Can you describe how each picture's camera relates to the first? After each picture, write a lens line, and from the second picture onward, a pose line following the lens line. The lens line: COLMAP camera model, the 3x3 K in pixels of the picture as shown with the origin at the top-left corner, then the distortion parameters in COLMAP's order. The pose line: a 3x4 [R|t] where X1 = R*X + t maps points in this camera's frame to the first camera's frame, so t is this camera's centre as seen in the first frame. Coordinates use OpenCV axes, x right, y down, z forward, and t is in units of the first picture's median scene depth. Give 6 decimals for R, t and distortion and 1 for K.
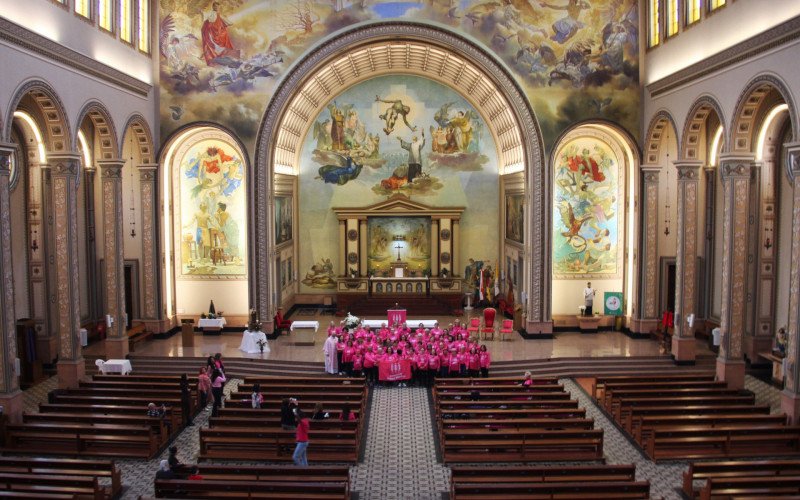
lens RADIAL K [[731.7, 0, 377.0], [0, 731.7, 261.9], [0, 0, 1]] dist [-0.196463, 0.156989]
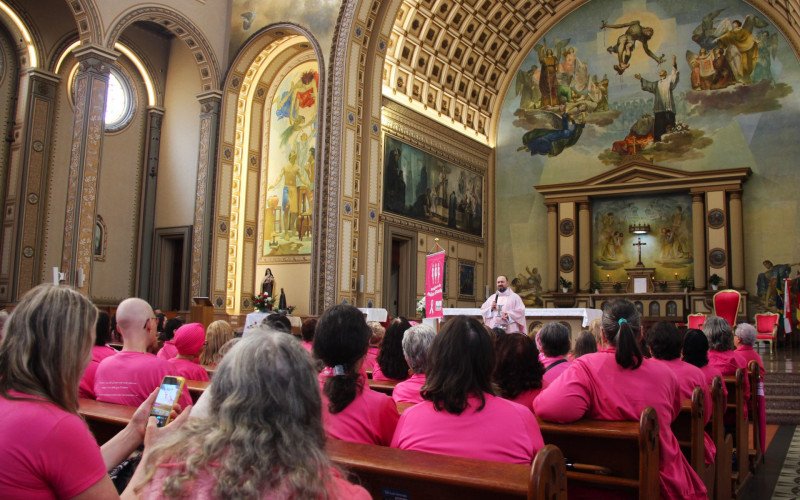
lens RADIAL K [[692.8, 0, 420.3], [0, 692.8, 247.9], [0, 0, 1]] dist [-0.191283, 0.147467]
pose [[0.866058, -0.033288, -0.498835, 0.154944], [-0.066227, 0.981349, -0.180467, 0.098199], [0.495538, 0.189331, 0.847700, 0.429705]]
